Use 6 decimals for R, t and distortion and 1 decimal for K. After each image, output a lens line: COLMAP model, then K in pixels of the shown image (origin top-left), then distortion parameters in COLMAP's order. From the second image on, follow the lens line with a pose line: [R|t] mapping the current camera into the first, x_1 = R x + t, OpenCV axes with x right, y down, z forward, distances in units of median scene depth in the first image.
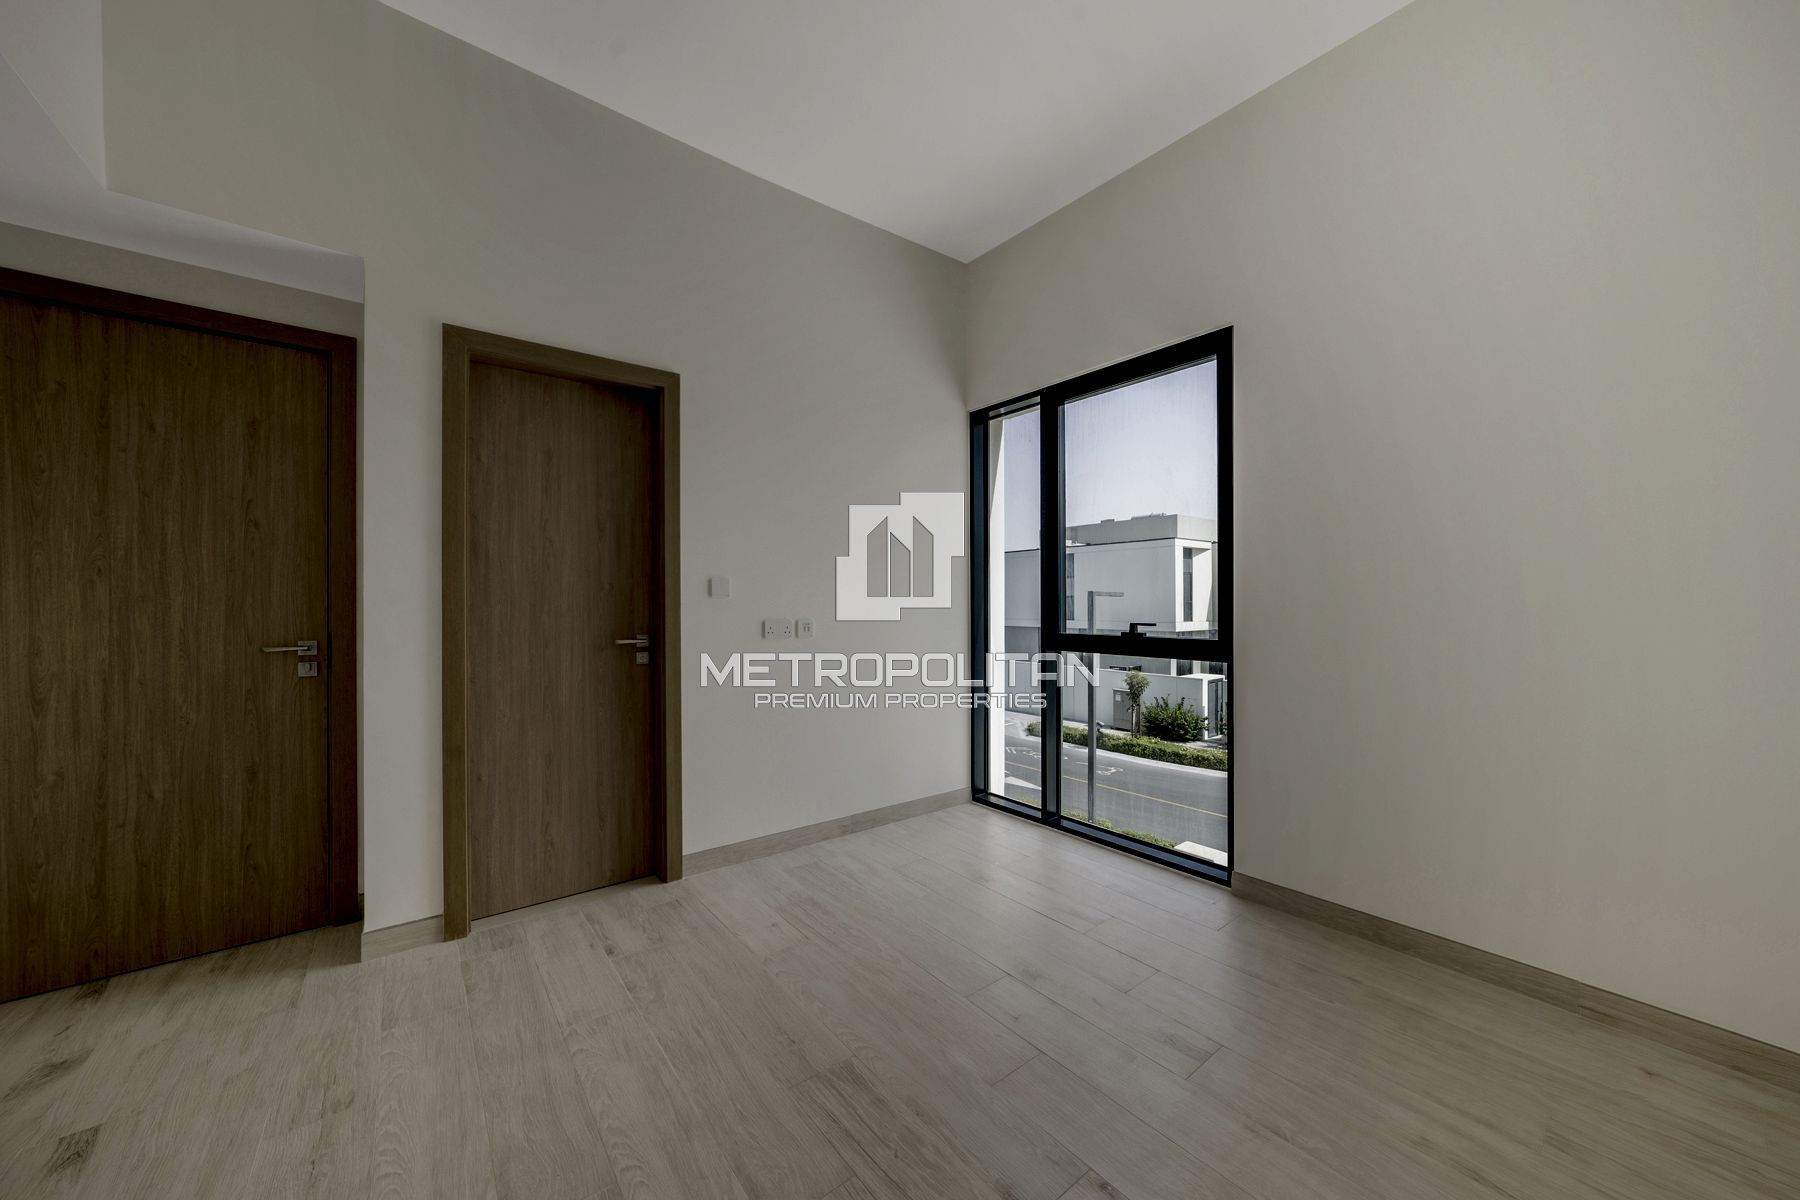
lens RADIAL K [[634.8, 0, 908.0], [0, 634.8, 597.8], [0, 0, 1]] dist [-0.011832, 0.000180]
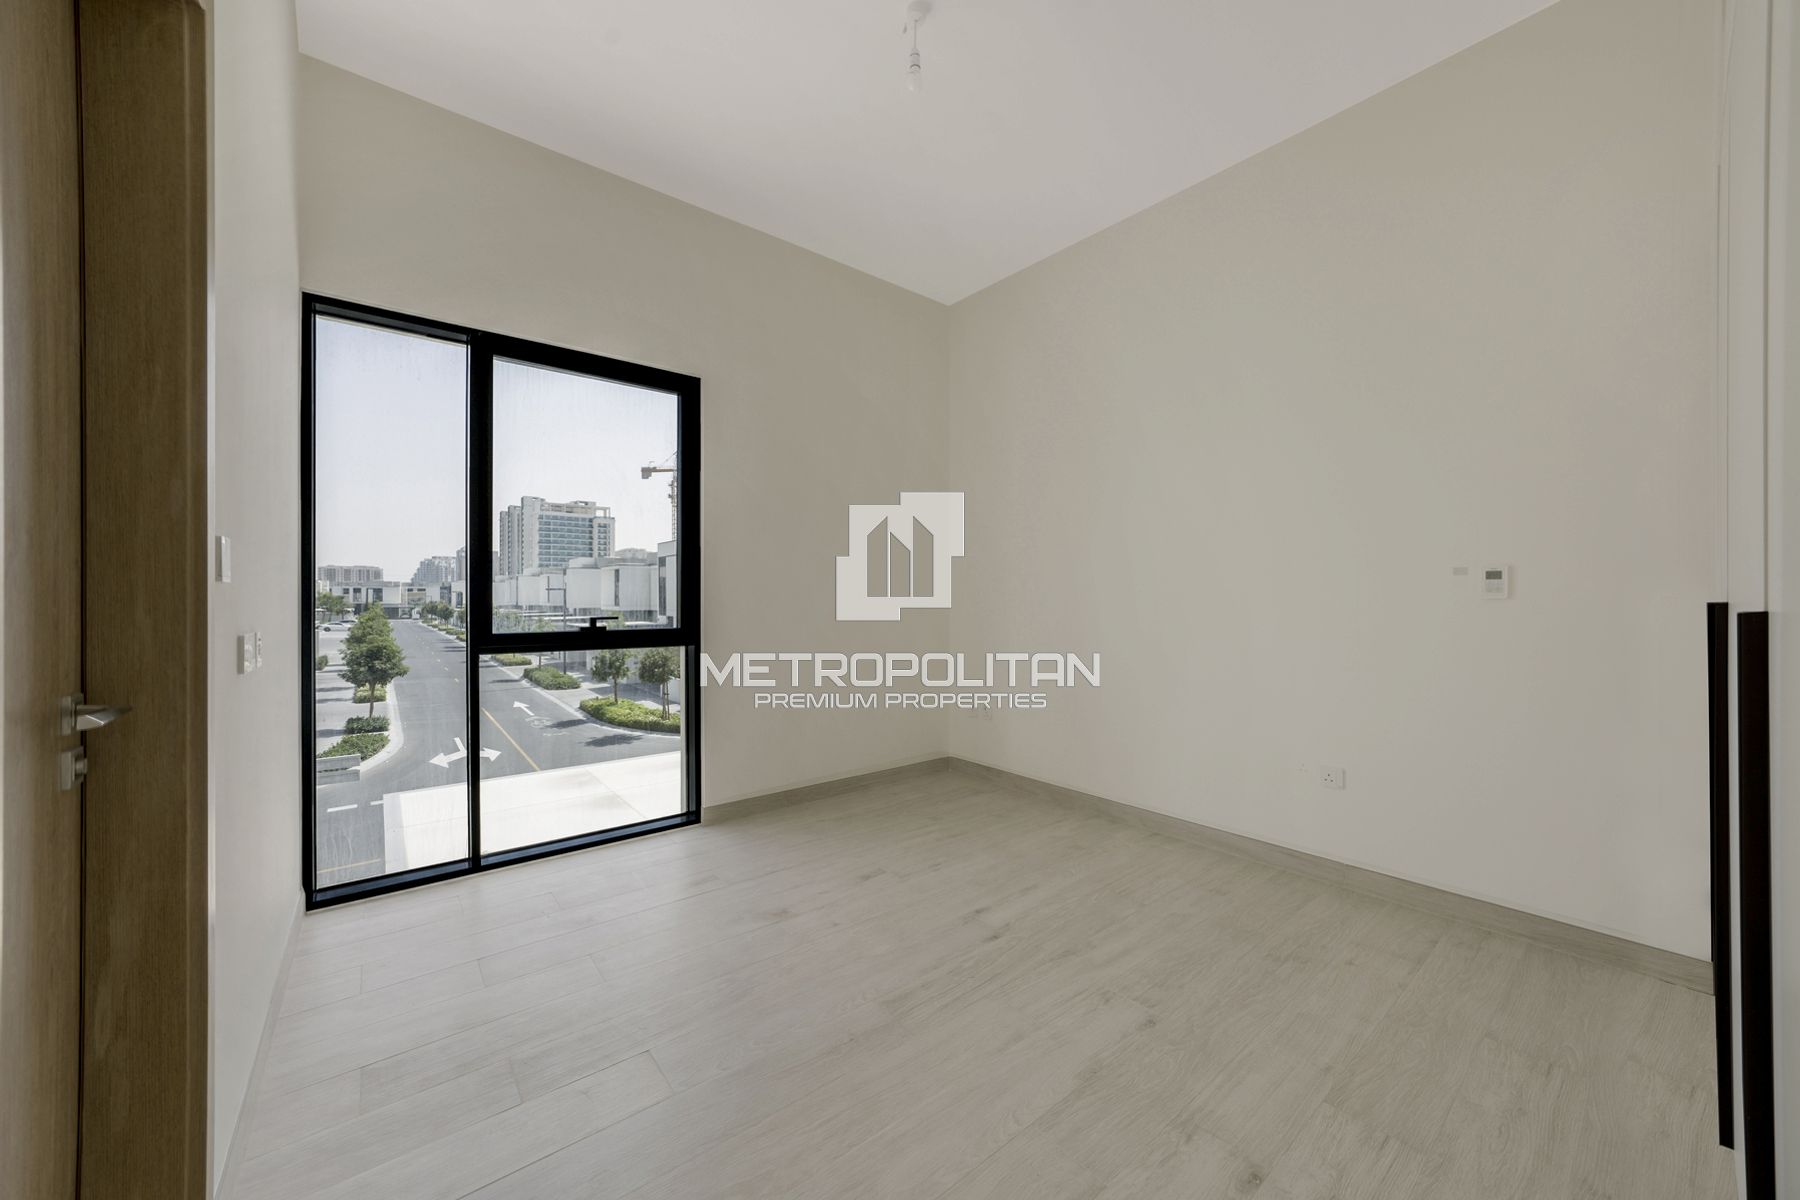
lens RADIAL K [[634.8, 0, 908.0], [0, 634.8, 597.8], [0, 0, 1]] dist [-0.011832, 0.000180]
pose [[-0.009085, -0.002517, 0.999956, -0.678583], [-0.010547, 0.999941, 0.002421, 0.000196], [-0.999903, -0.010525, -0.009111, 0.534068]]
